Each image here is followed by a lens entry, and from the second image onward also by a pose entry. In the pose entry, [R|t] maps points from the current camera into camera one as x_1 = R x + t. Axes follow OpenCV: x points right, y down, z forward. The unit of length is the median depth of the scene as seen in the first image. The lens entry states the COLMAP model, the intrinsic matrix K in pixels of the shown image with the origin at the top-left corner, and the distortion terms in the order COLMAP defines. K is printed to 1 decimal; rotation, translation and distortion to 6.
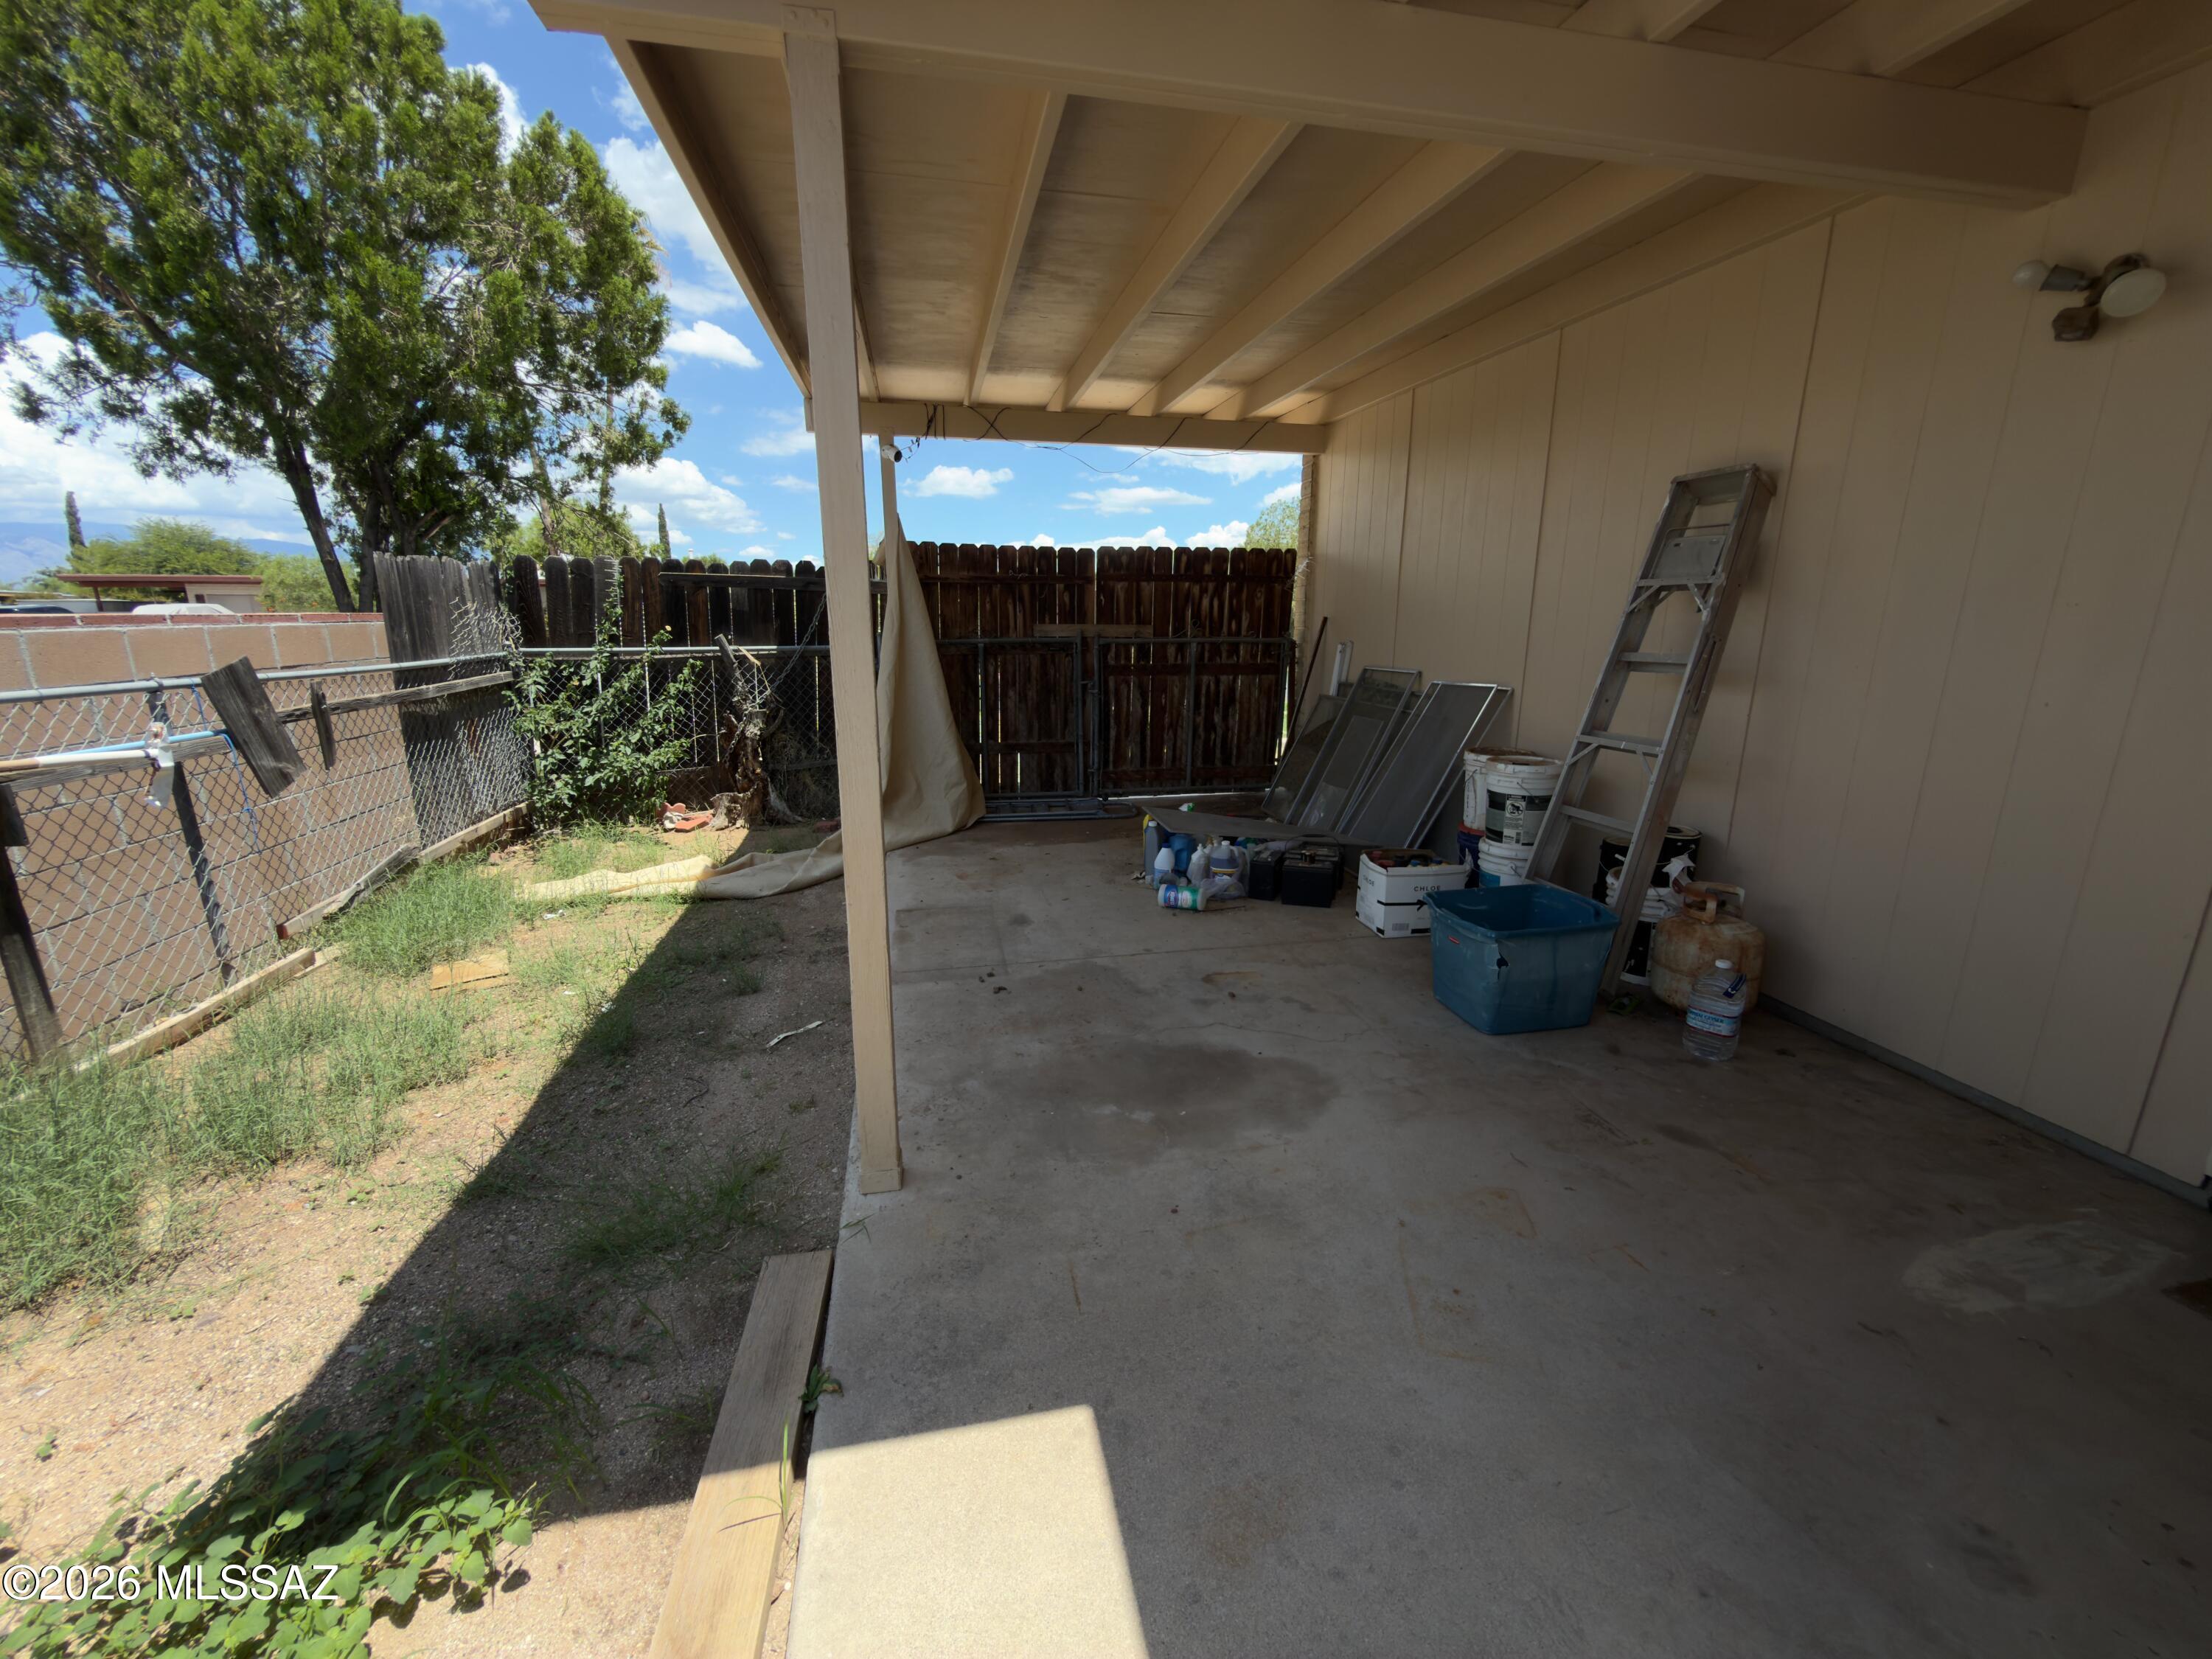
lens RADIAL K [[876.4, 0, 1102.2], [0, 876.4, 829.4], [0, 0, 1]] dist [0.000046, -0.000377]
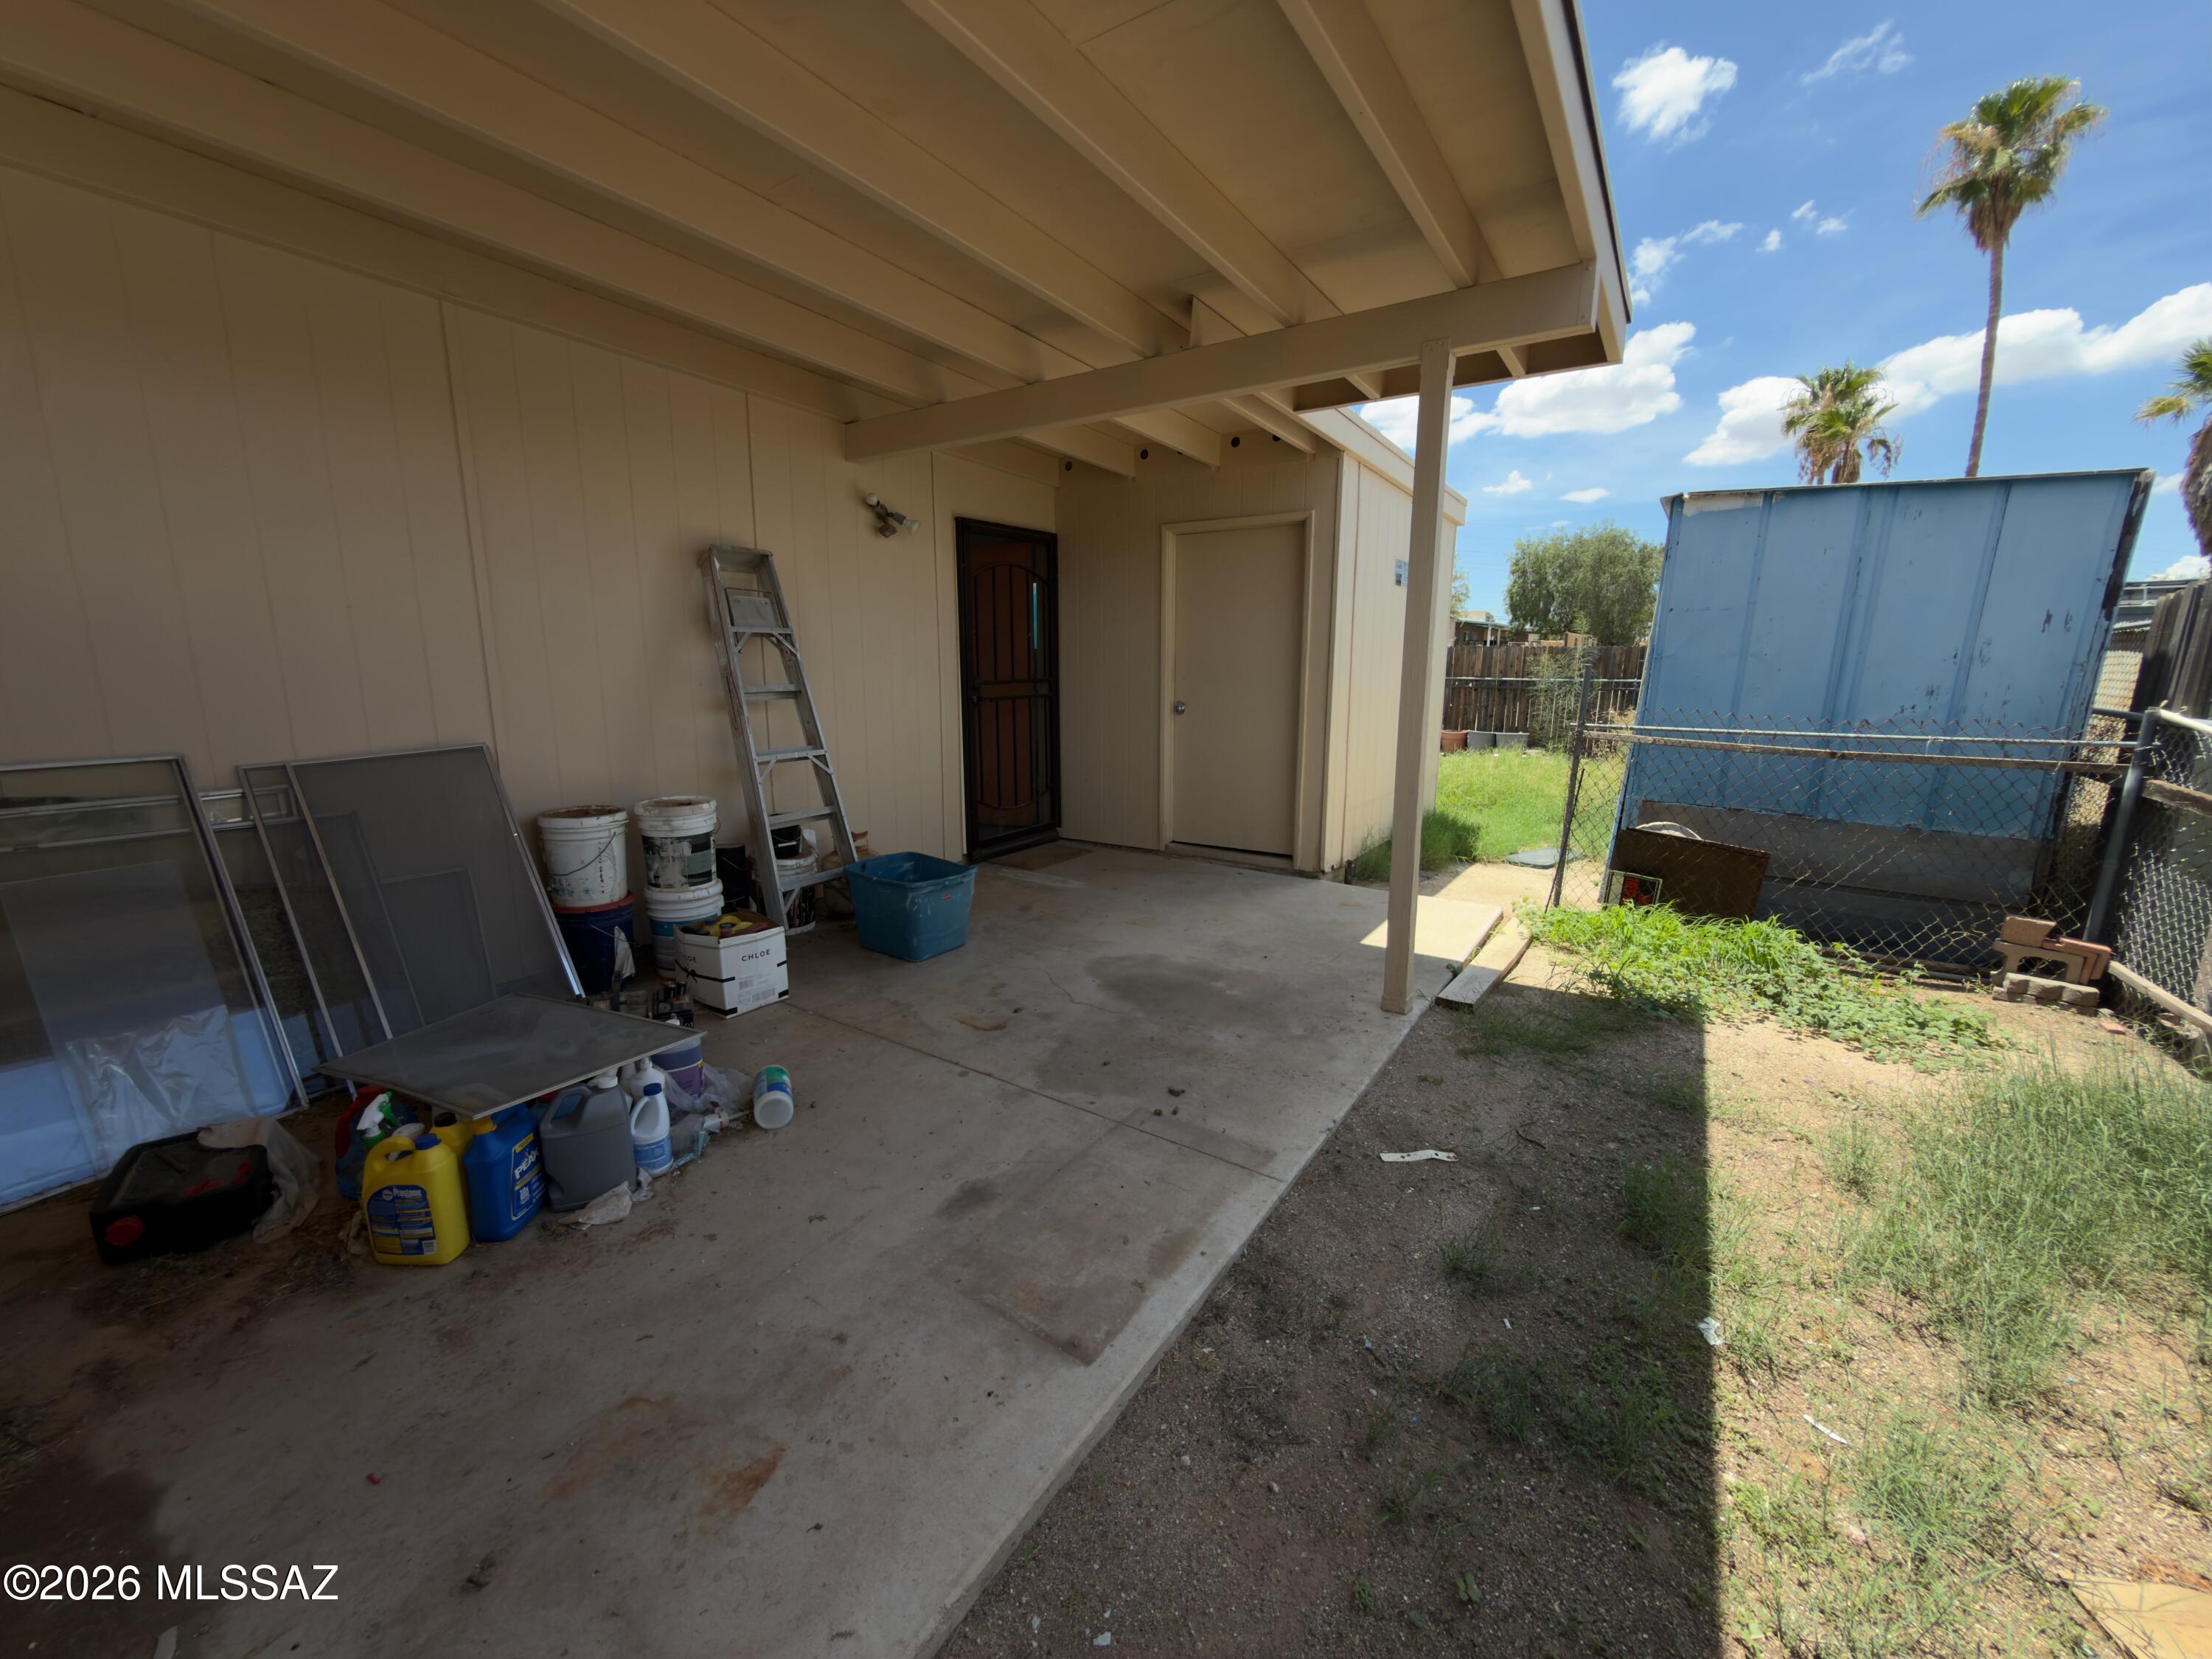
lens RADIAL K [[876.4, 0, 1110.3], [0, 876.4, 825.8], [0, 0, 1]] dist [0.000046, -0.000377]
pose [[-0.703990, -0.133322, 0.697584, -0.787578], [0.165052, 0.924617, 0.343280, -0.445237], [-0.690764, 0.356804, -0.628916, 1.856274]]
